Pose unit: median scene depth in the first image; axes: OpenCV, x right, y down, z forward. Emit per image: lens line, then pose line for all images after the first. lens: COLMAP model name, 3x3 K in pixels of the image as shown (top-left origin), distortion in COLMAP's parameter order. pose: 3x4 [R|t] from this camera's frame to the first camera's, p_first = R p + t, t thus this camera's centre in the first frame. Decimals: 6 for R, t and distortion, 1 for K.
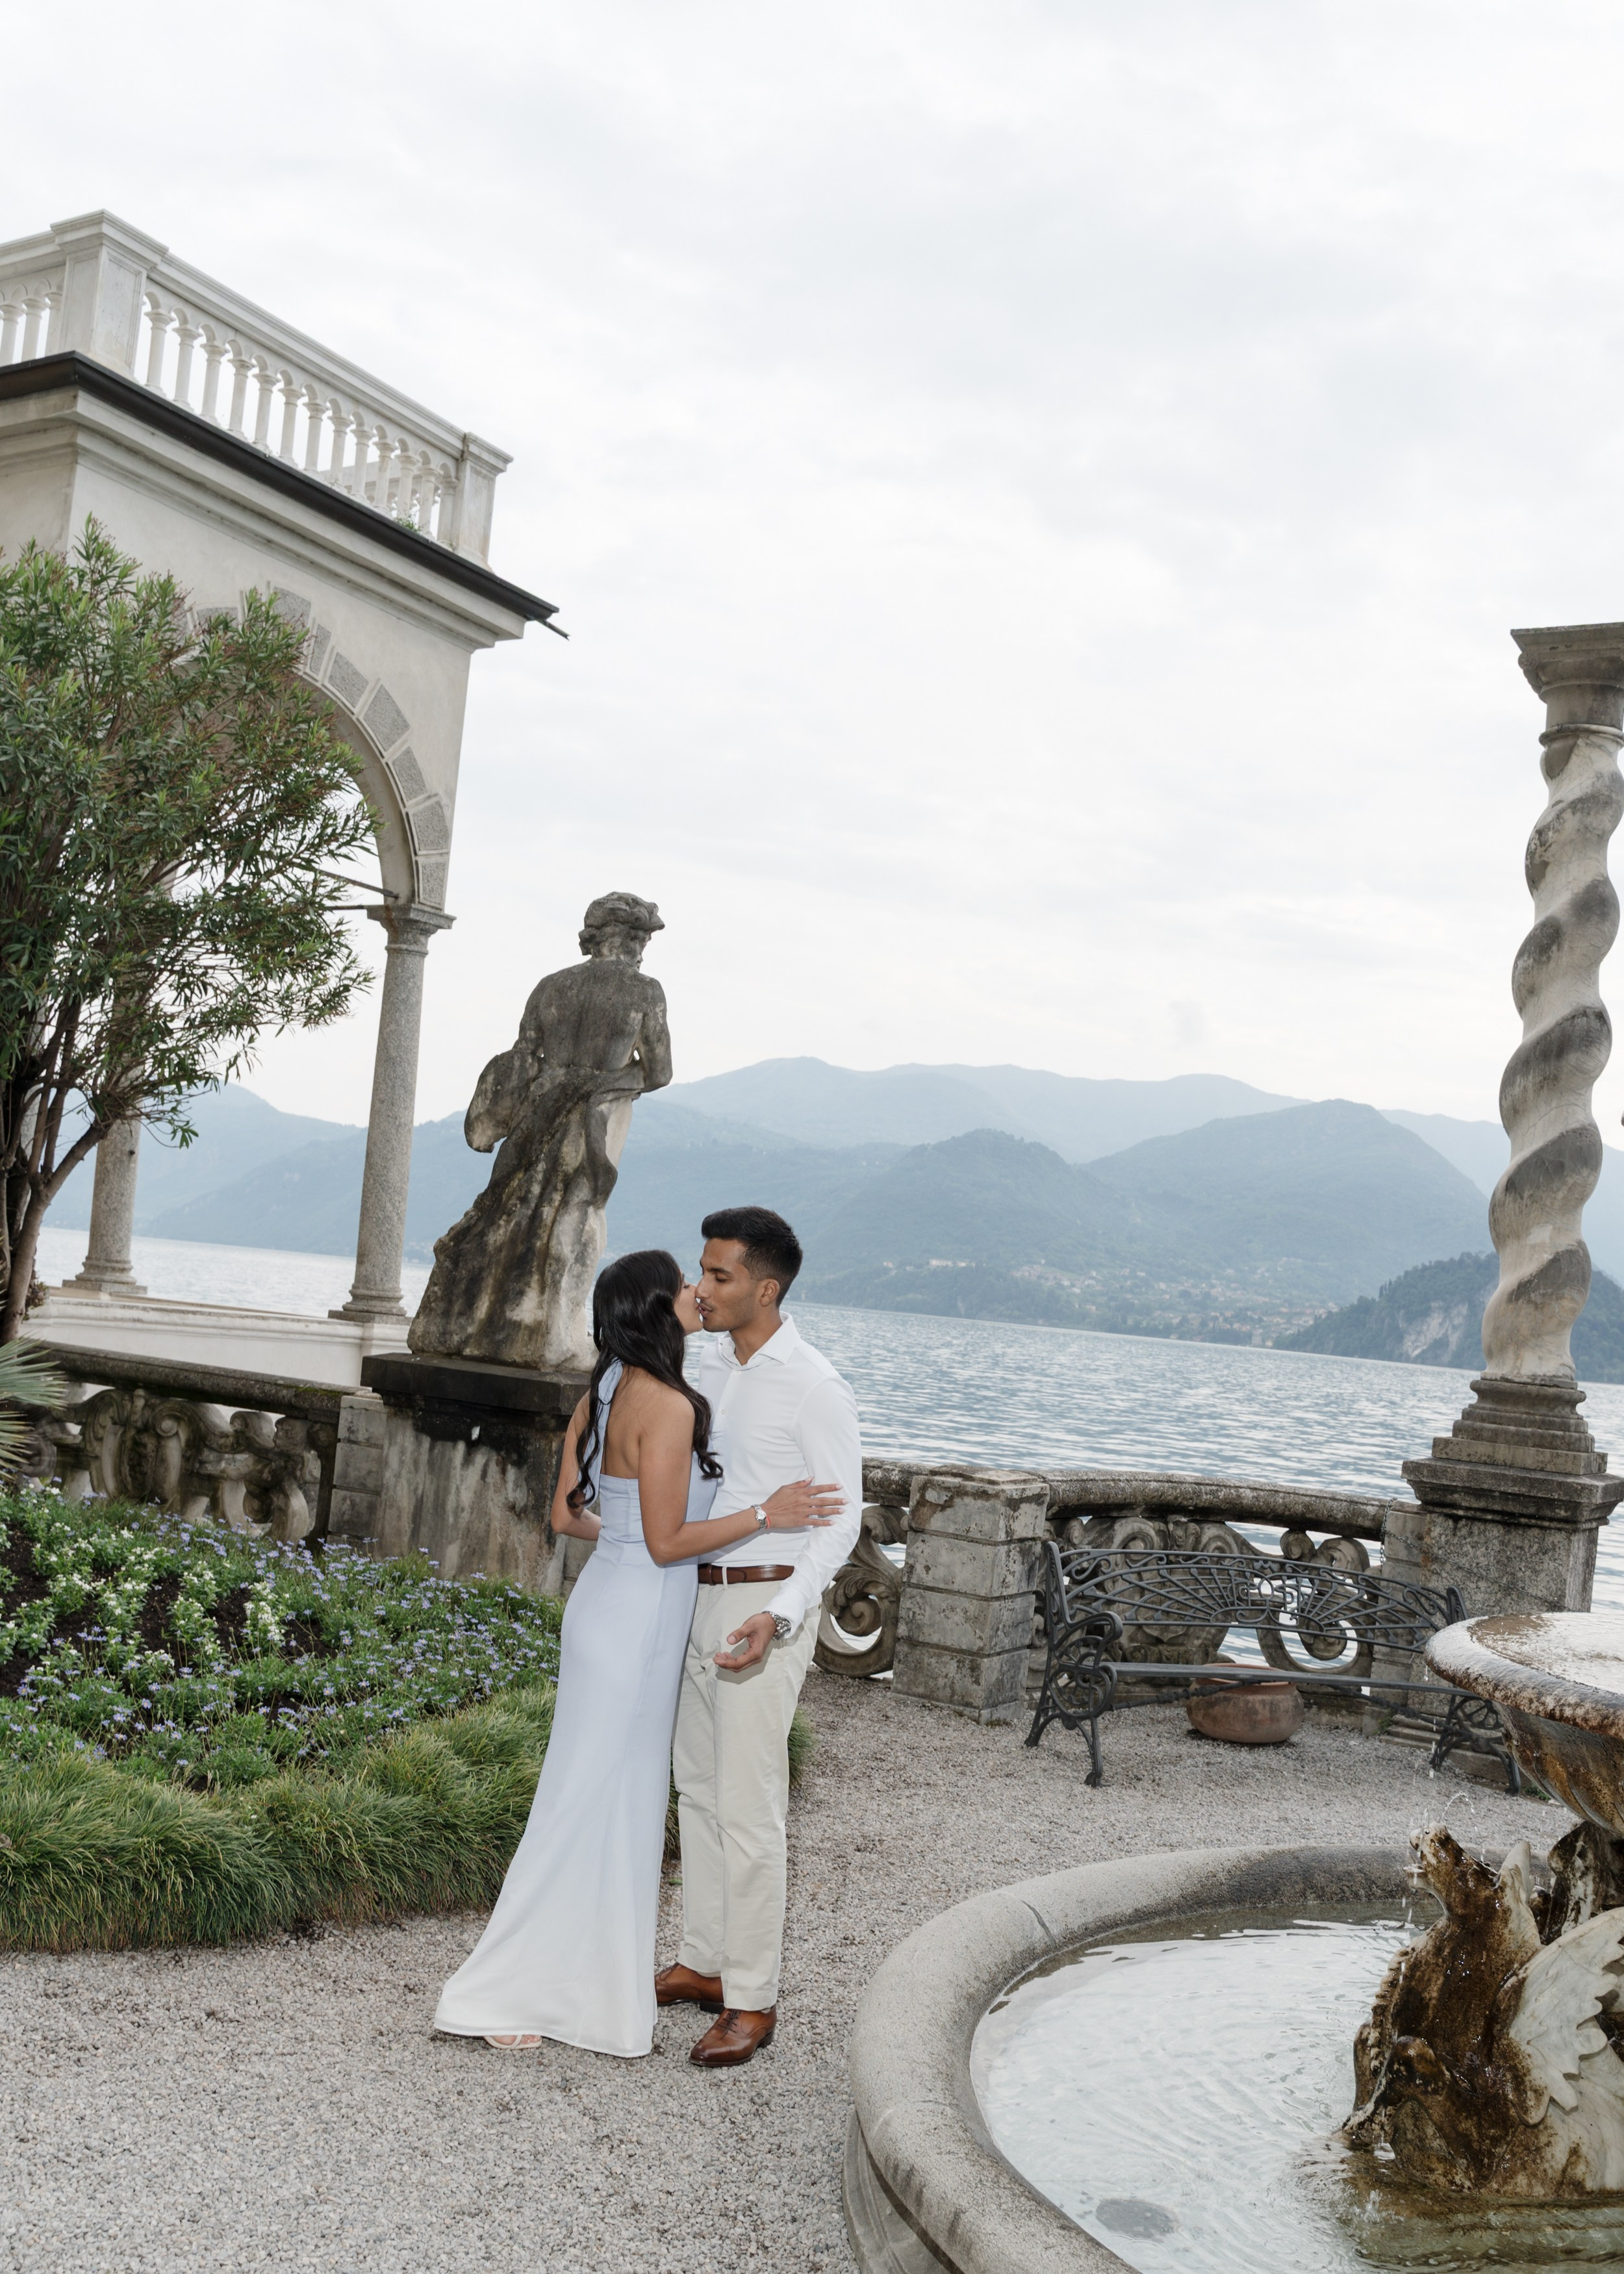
lens RADIAL K [[2134.1, 0, 895.6], [0, 2134.1, 1277.3], [0, 0, 1]] dist [-0.070067, 0.058066]
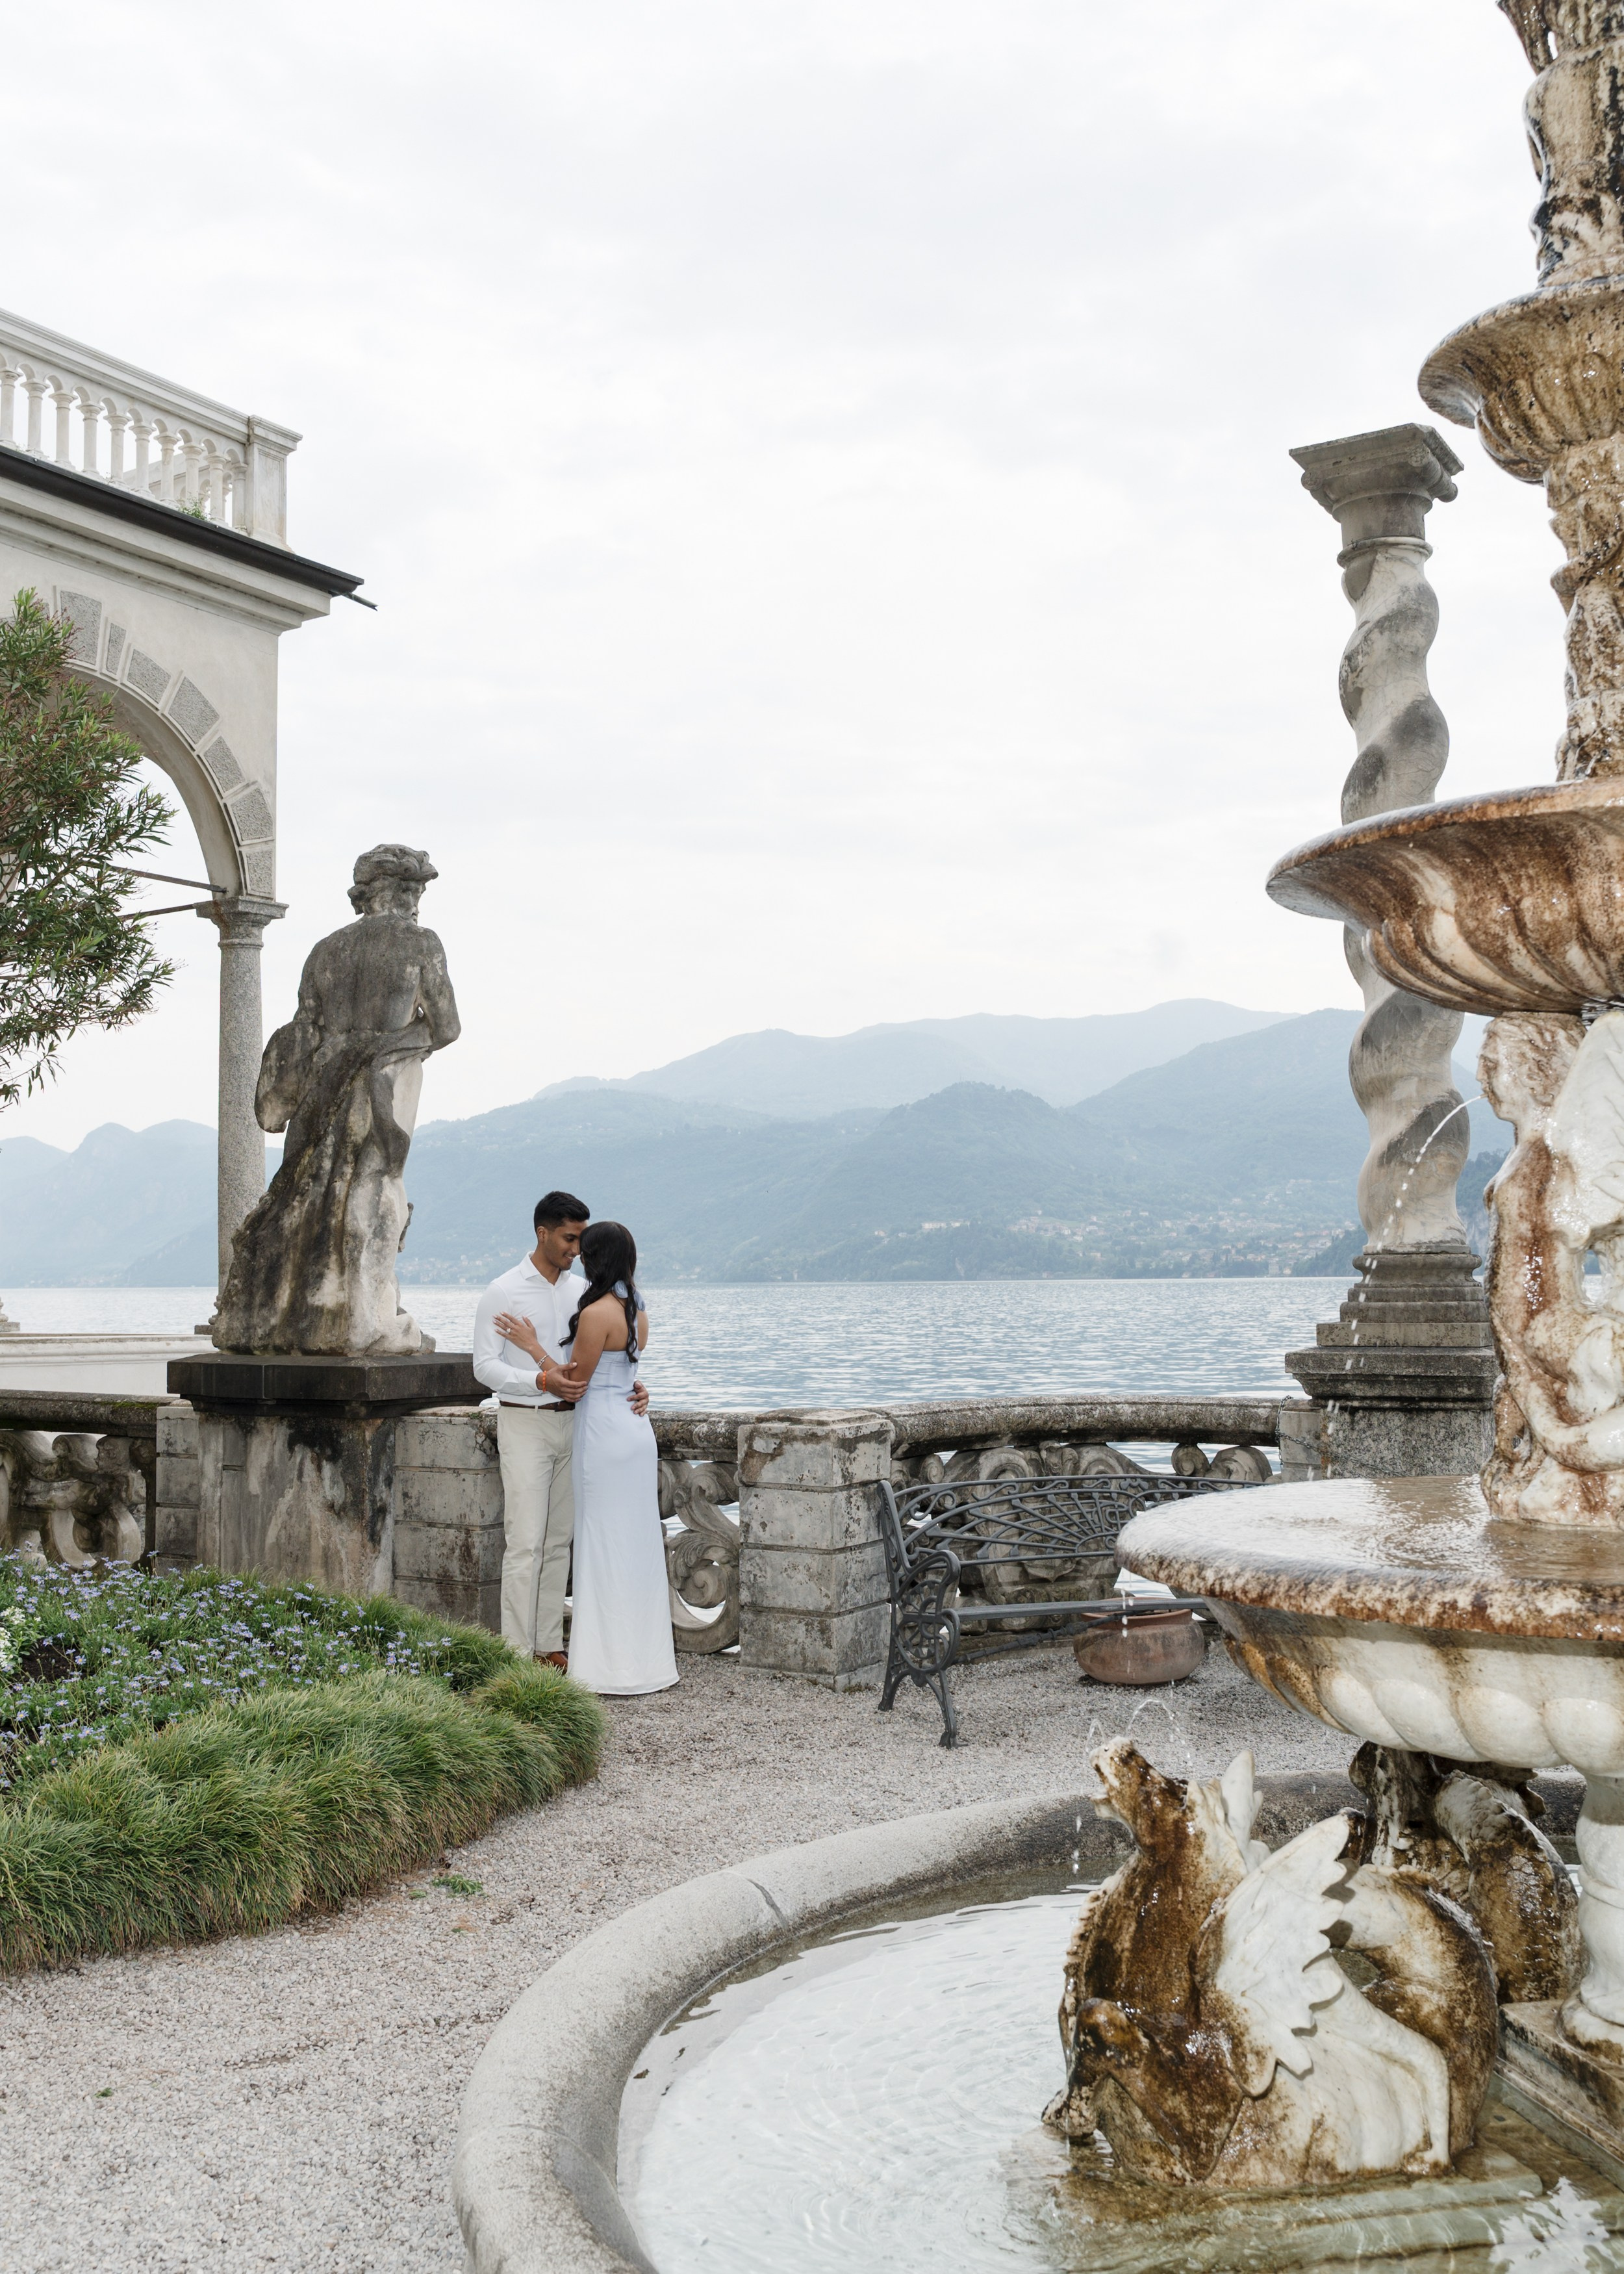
lens RADIAL K [[2209.9, 0, 733.7], [0, 2209.9, 1074.3], [0, 0, 1]] dist [-0.069843, 0.055076]
pose [[0.991598, -0.114250, -0.060664, 0.073701], [0.108948, 0.990450, -0.084497, 0.021320], [0.069738, 0.077178, 0.994575, 0.040703]]
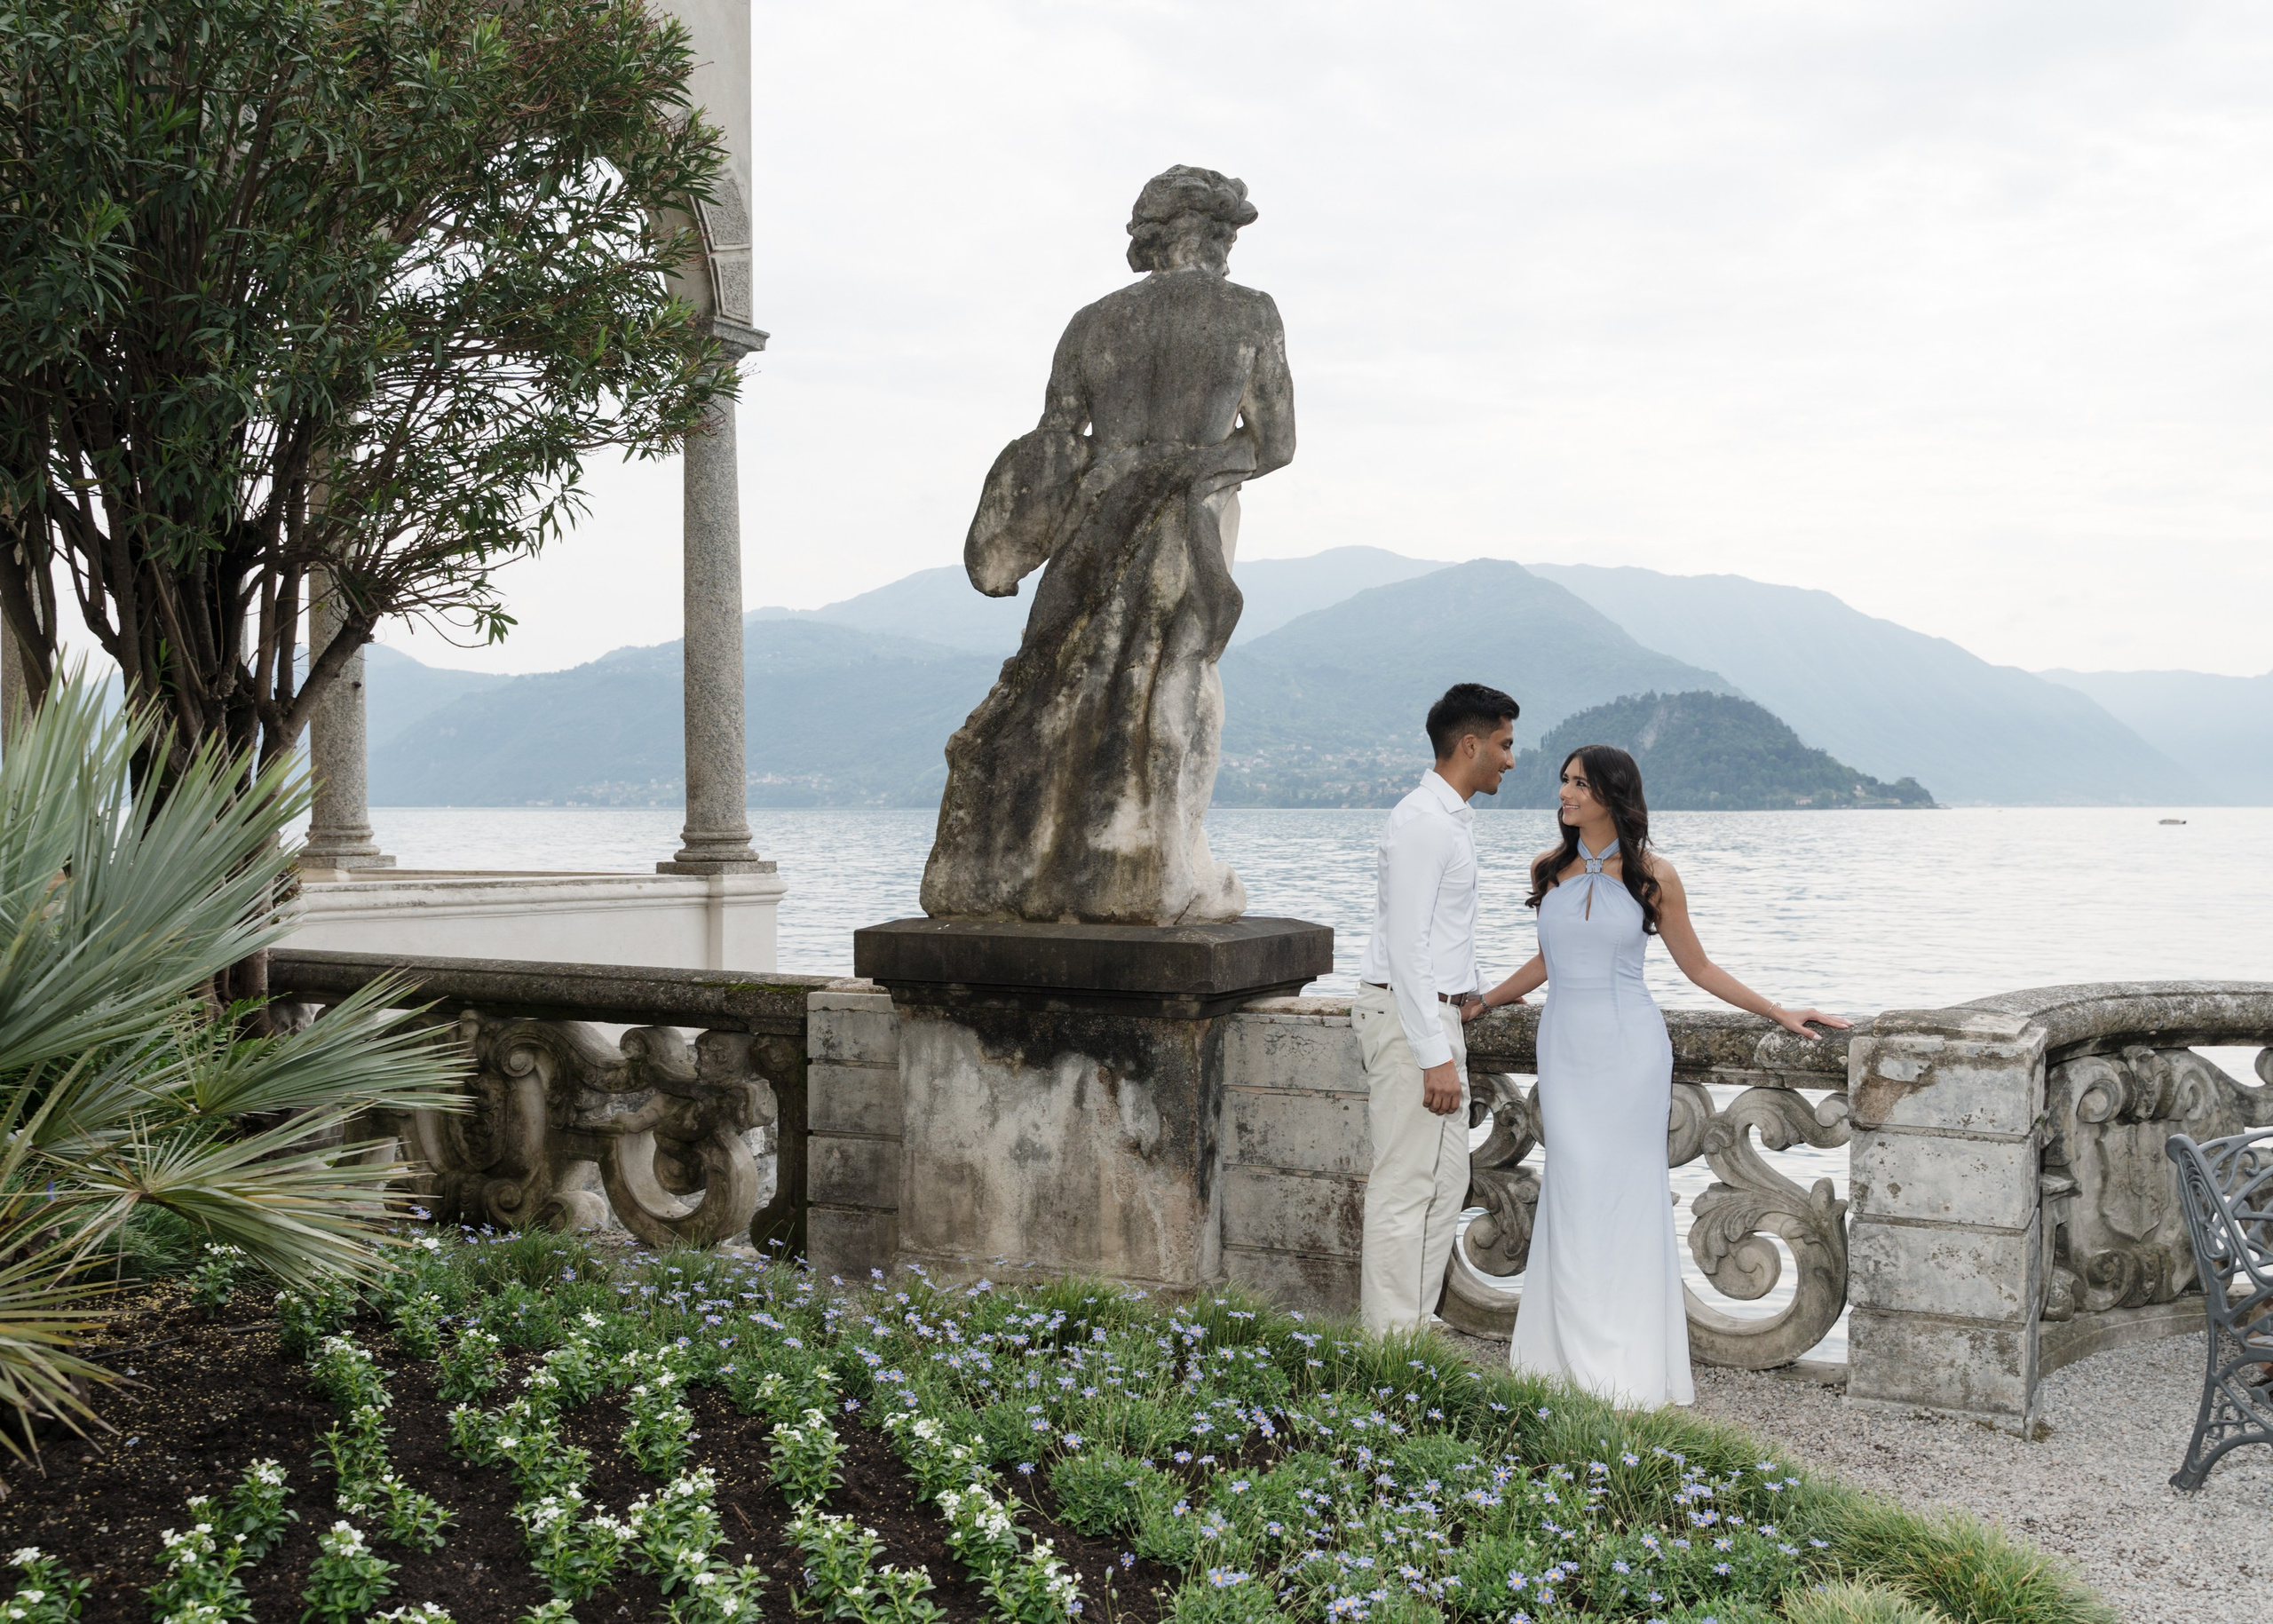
lens RADIAL K [[2100.2, 0, 1204.6], [0, 2100.2, 824.8], [0, 0, 1]] dist [0.008074, 0.019171]
pose [[0.993218, -0.097998, 0.062563, -0.187898], [0.096262, 0.994898, 0.030185, -0.003313], [-0.065202, -0.023958, 0.997584, 0.377038]]
